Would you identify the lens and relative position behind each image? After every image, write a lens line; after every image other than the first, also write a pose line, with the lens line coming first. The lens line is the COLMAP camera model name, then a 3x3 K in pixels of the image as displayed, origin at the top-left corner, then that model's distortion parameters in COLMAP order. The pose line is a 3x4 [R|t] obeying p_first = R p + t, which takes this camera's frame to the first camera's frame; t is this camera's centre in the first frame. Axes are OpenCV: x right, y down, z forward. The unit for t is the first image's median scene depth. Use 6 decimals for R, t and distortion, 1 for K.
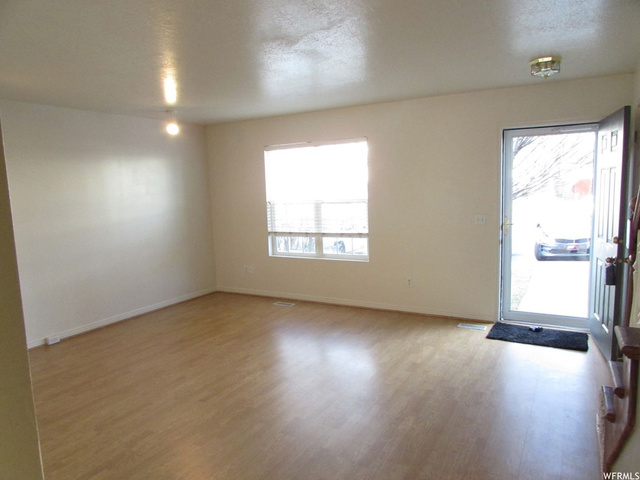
lens RADIAL K [[453.7, 0, 321.2], [0, 453.7, 237.9], [0, 0, 1]] dist [-0.028114, 0.002624]
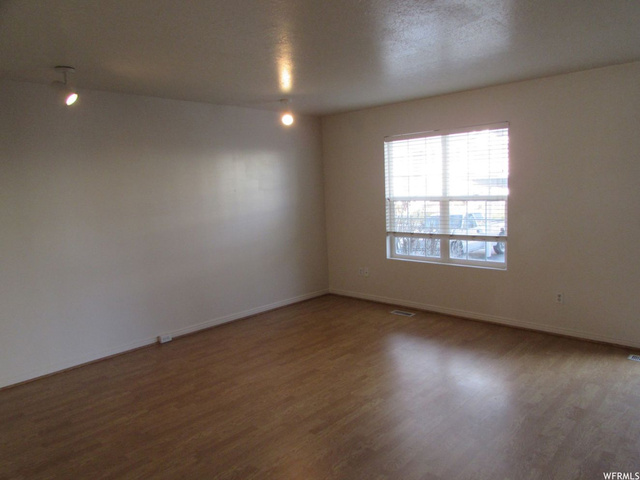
lens RADIAL K [[453.7, 0, 321.2], [0, 453.7, 237.9], [0, 0, 1]] dist [-0.028114, 0.002624]
pose [[0.971374, 0.025139, -0.236222, -0.038919], [-0.023062, 0.999667, 0.011553, -0.011234], [0.236434, -0.005774, 0.971630, 0.122158]]
